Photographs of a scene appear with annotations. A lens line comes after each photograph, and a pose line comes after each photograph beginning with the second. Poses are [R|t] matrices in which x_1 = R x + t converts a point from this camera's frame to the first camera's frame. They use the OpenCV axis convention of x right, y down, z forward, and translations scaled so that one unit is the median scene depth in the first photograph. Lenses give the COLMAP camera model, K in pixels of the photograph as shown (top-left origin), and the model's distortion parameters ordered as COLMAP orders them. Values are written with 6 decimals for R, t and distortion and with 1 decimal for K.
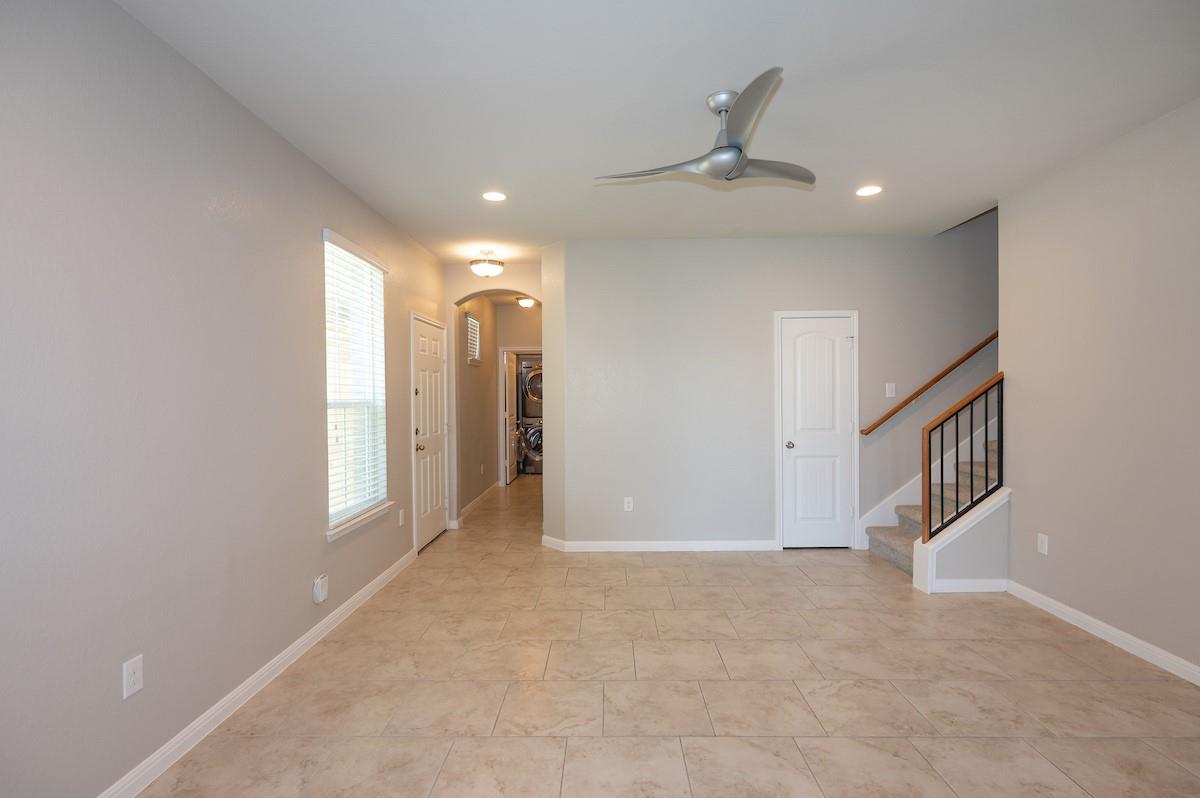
lens RADIAL K [[573.6, 0, 601.0], [0, 573.6, 401.6], [0, 0, 1]] dist [0.000371, 0.000818]
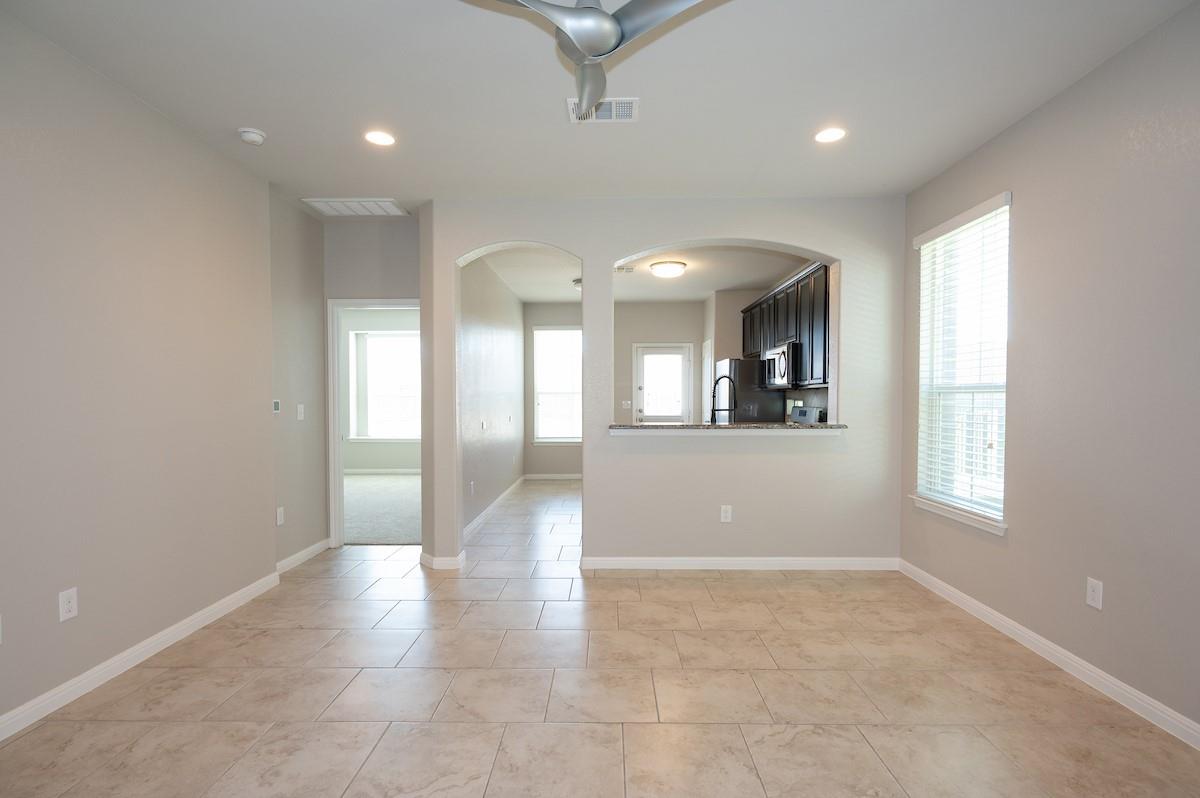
lens RADIAL K [[581.1, 0, 606.3], [0, 581.1, 413.3], [0, 0, 1]] dist [-0.000247, 0.000424]
pose [[-0.999938, 0.008965, -0.006626, 0.152789], [0.008687, 0.999127, 0.040853, 0.011992], [0.006986, 0.040792, -0.999143, 1.308652]]
